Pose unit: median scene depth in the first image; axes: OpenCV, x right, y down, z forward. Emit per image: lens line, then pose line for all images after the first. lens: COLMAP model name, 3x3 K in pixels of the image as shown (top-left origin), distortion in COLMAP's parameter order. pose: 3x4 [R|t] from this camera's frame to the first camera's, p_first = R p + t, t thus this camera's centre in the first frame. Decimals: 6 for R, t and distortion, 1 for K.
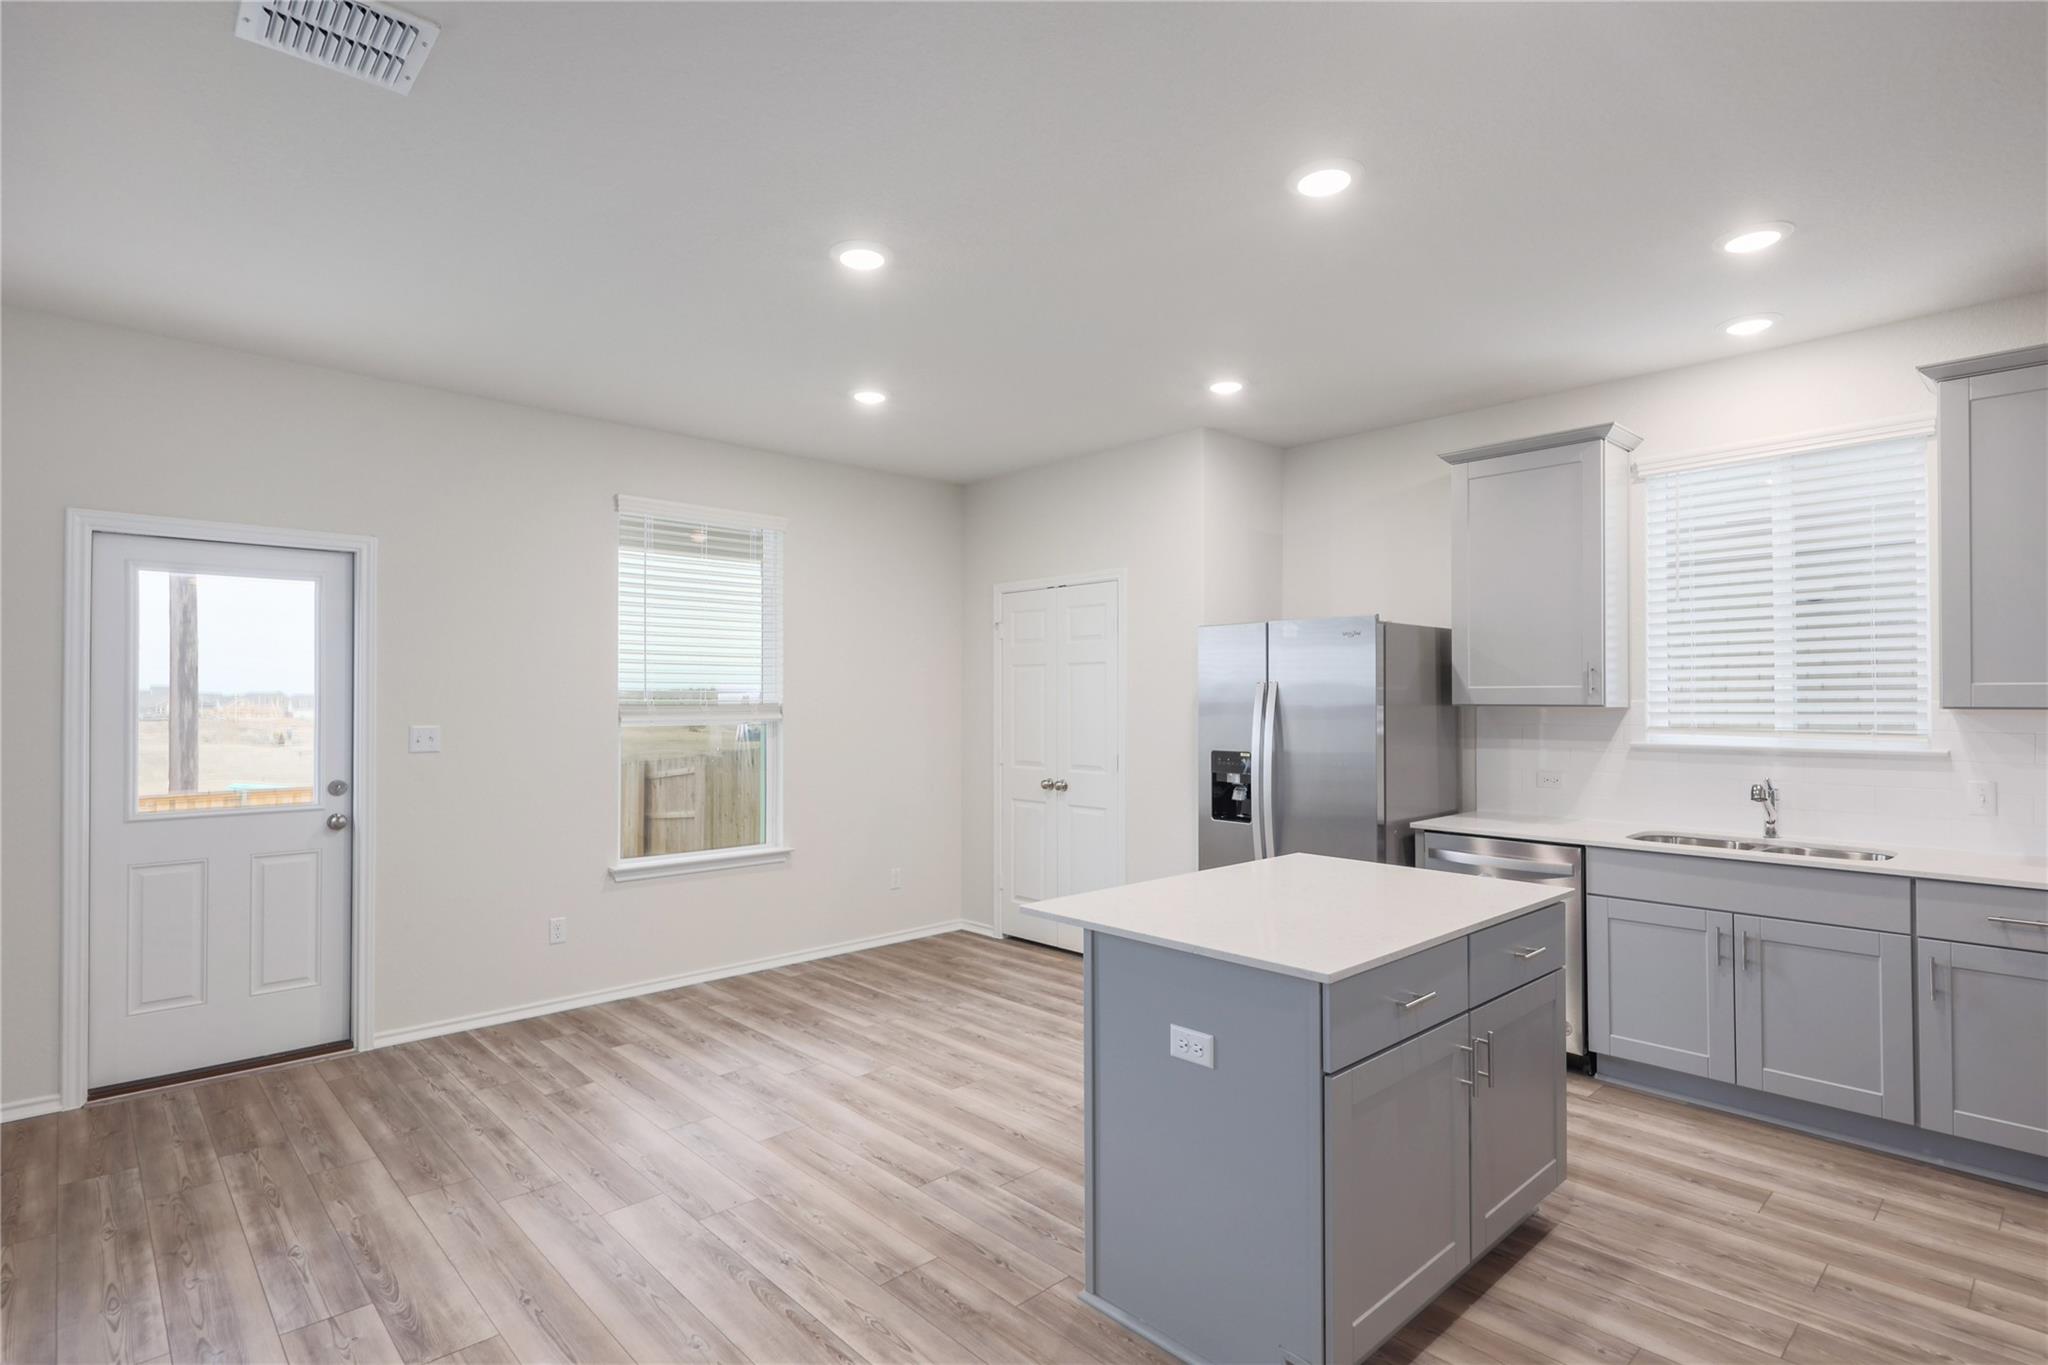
lens RADIAL K [[1011.5, 0, 1035.1], [0, 1011.5, 689.8], [0, 0, 1]] dist [0.013996, 0.000713]
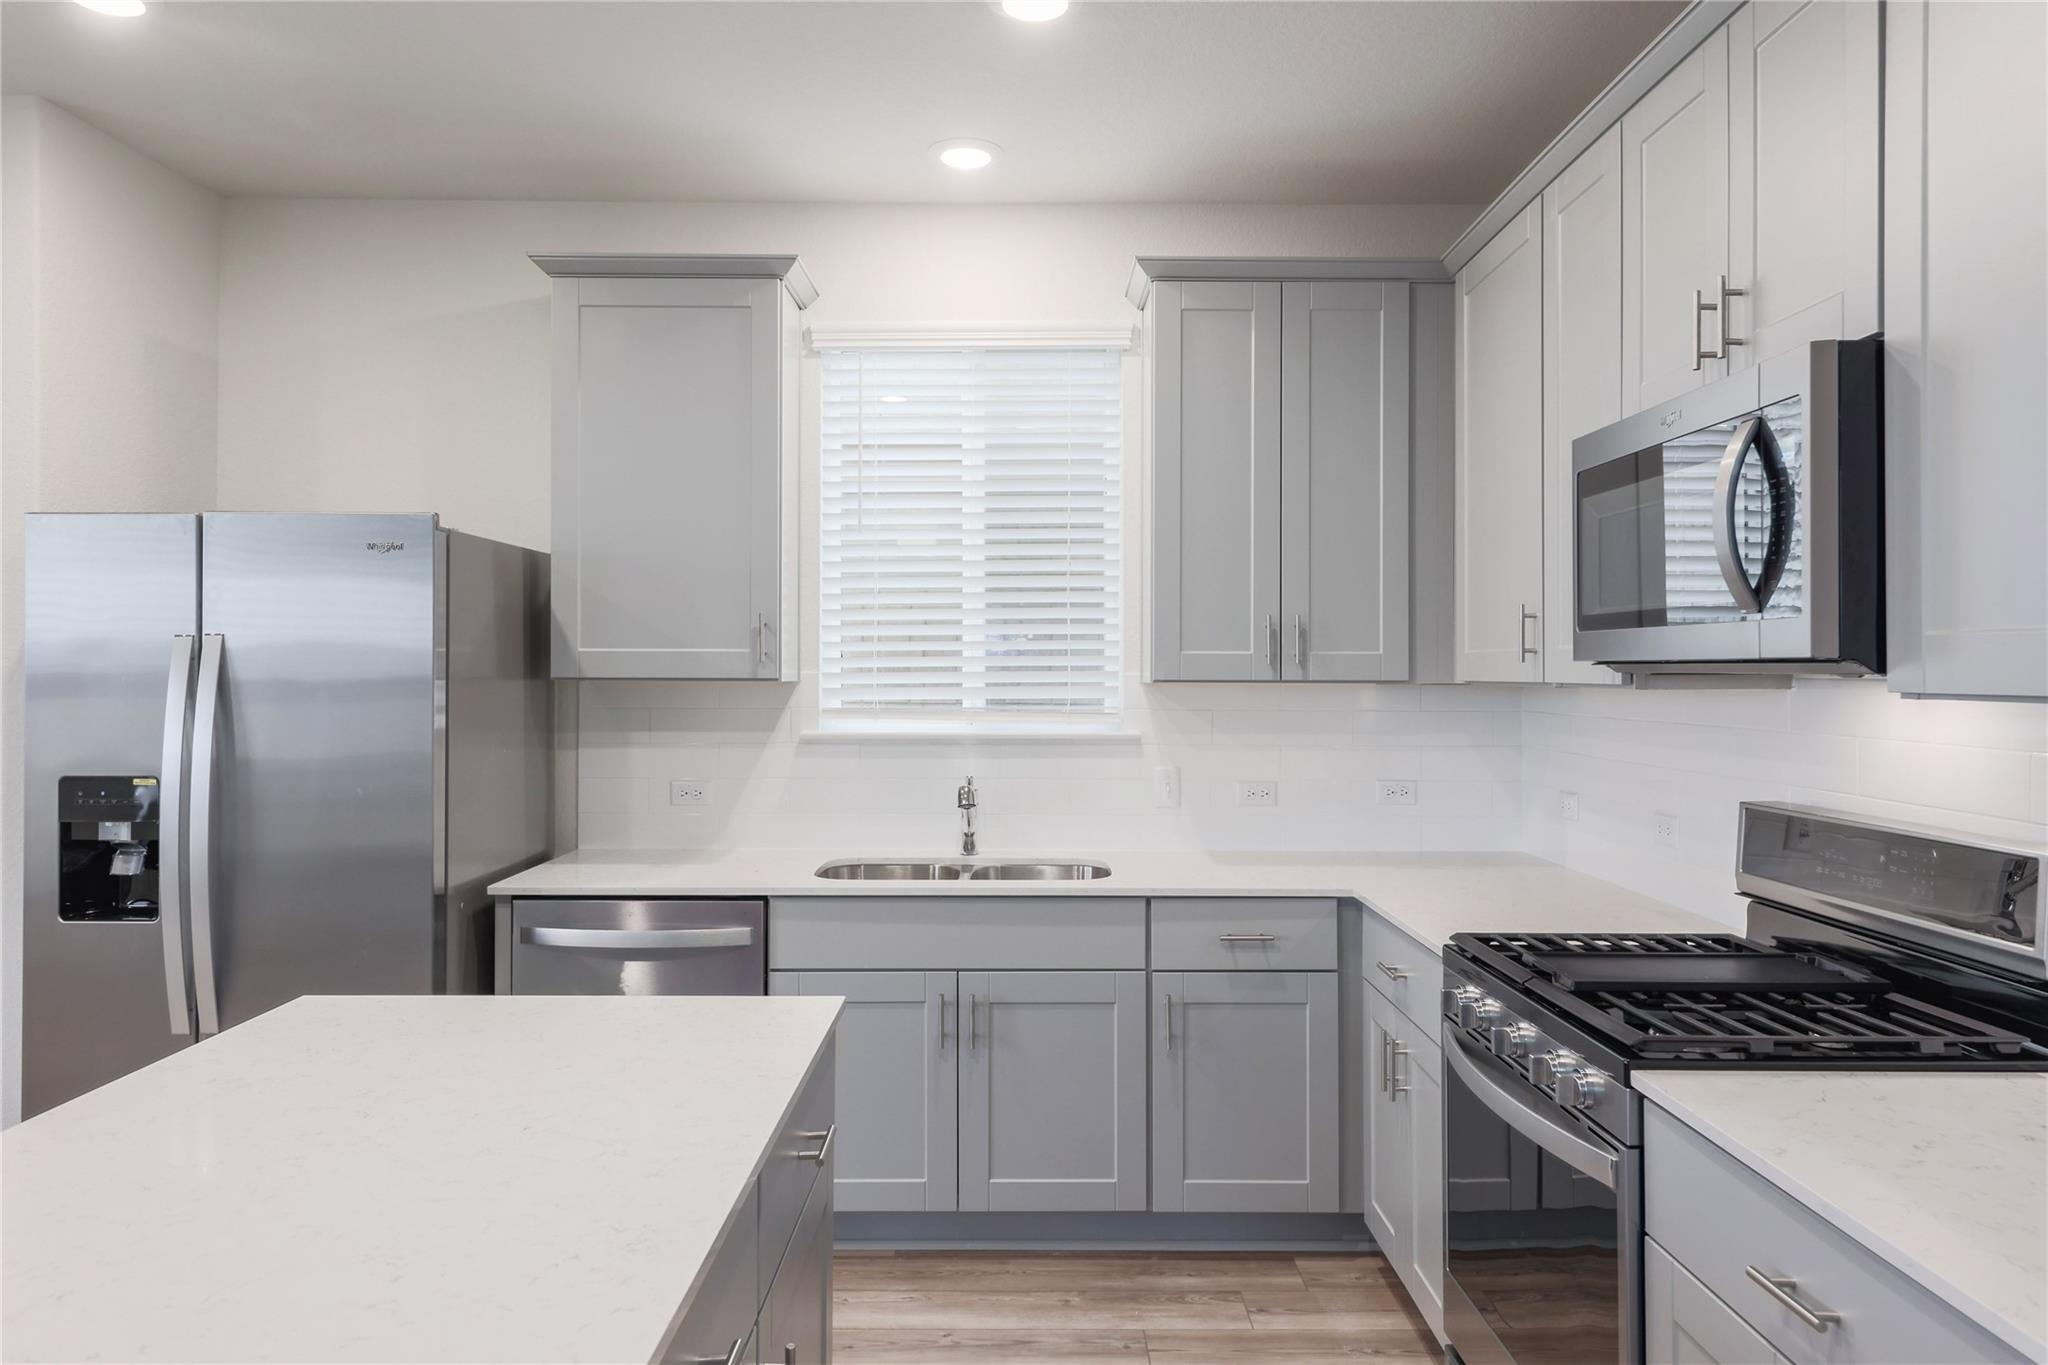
lens RADIAL K [[1348.9, 0, 1018.9], [0, 1348.9, 666.3], [0, 0, 1]] dist [0.012398, 0.003215]
pose [[0.690613, 0.003832, 0.723214, 0.028246], [-0.009373, 0.999949, 0.003652, 0.002454], [-0.723164, -0.009301, 0.690614, 0.278932]]
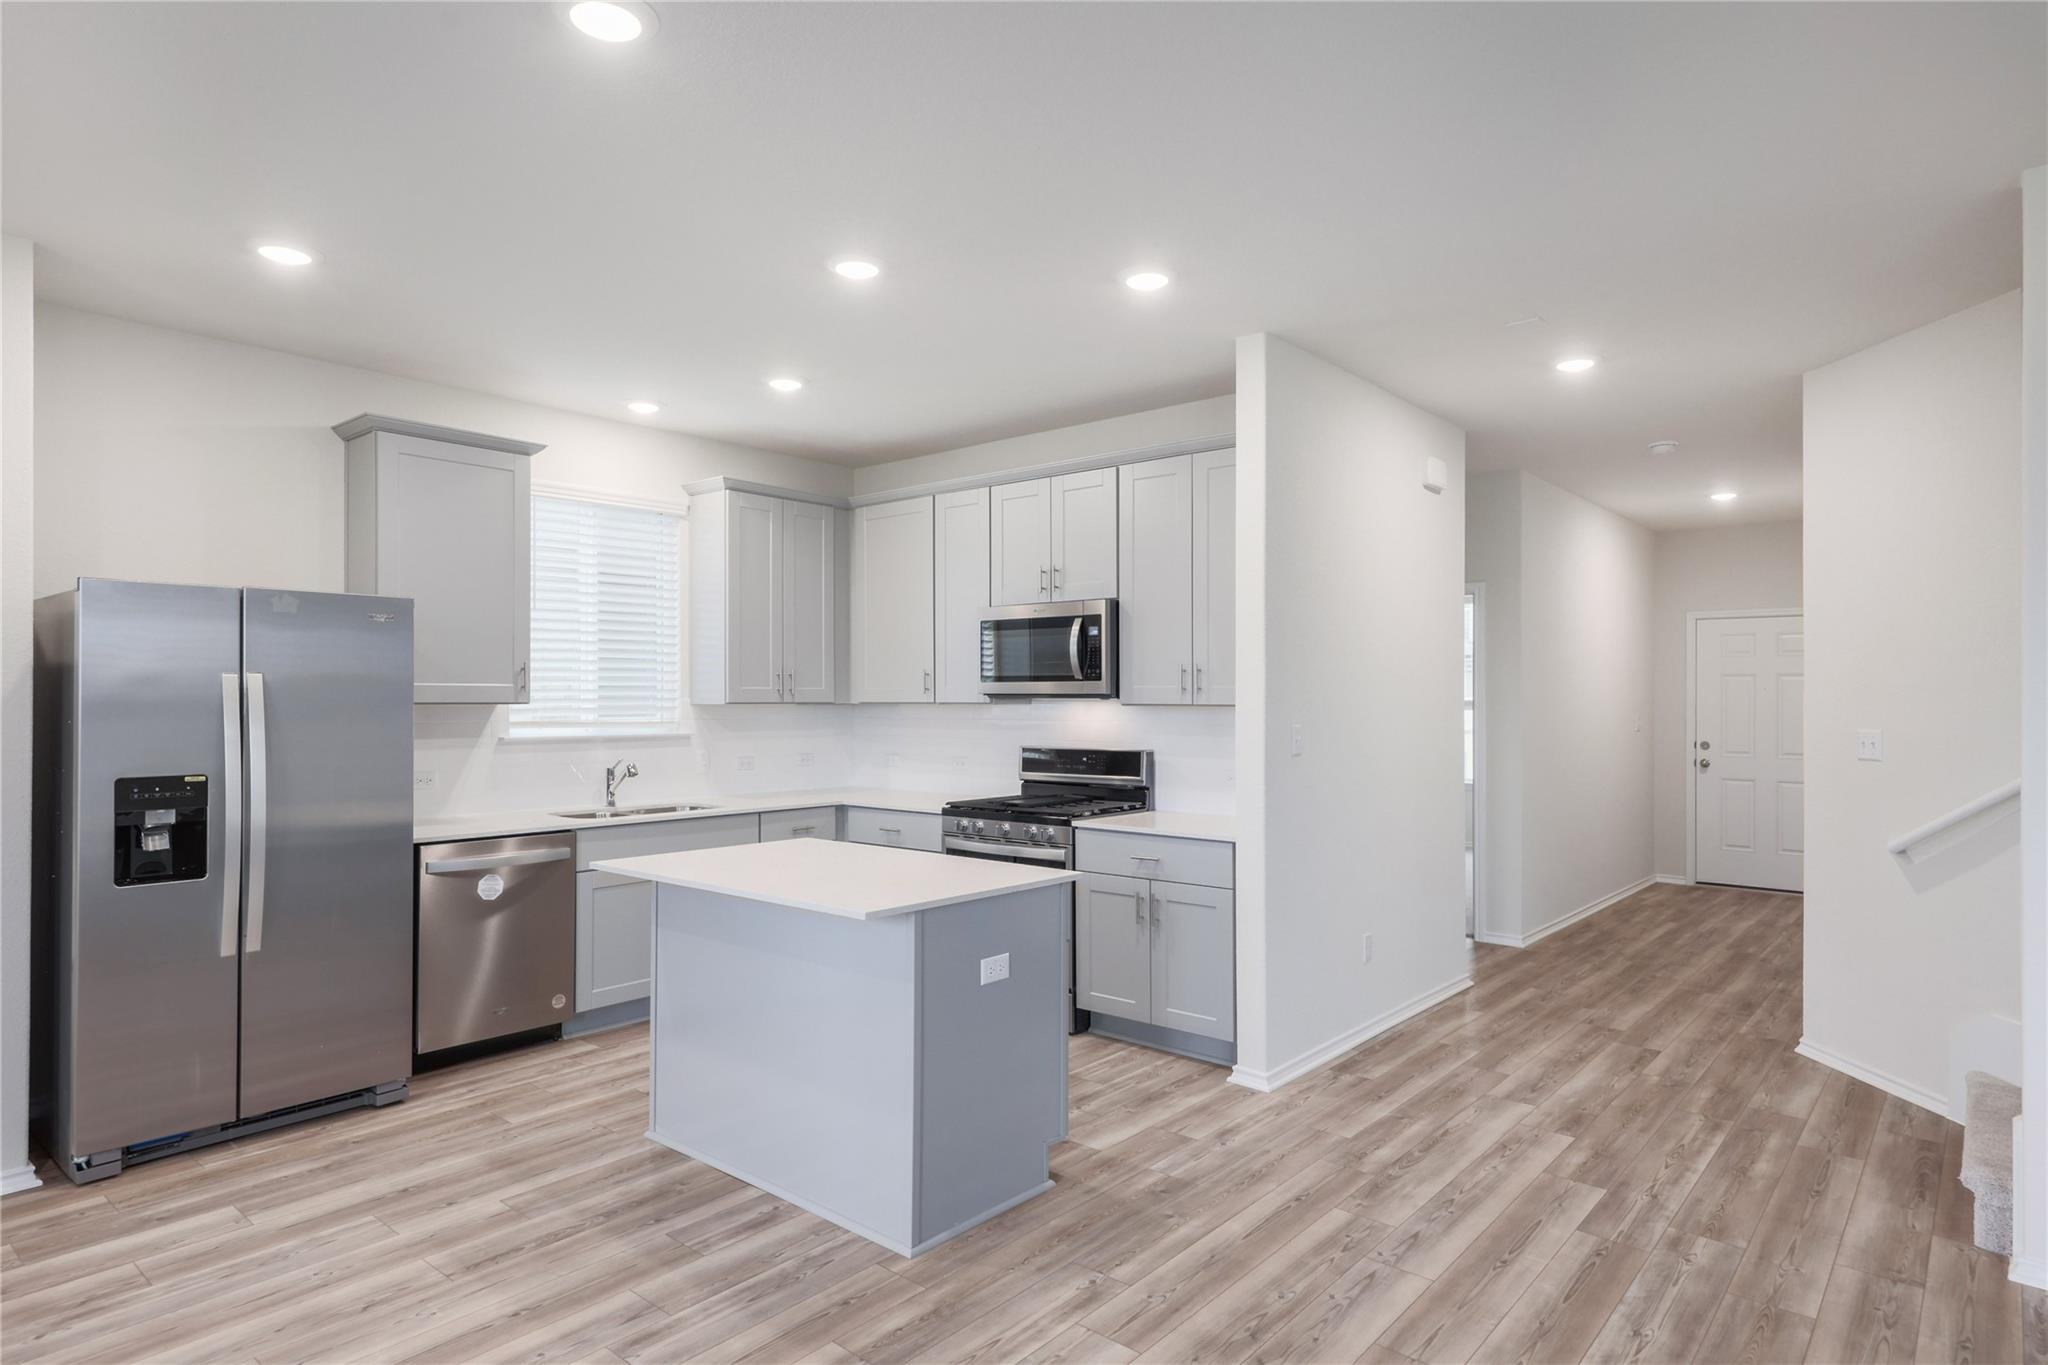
lens RADIAL K [[1132.2, 0, 1006.2], [0, 1132.2, 694.1], [0, 0, 1]] dist [0.033003, -0.004509]
pose [[-0.082314, 0.002811, 0.996603, -0.699062], [-0.011893, 0.999922, -0.003802, 0.004608], [-0.996536, -0.012165, -0.082274, 0.604963]]
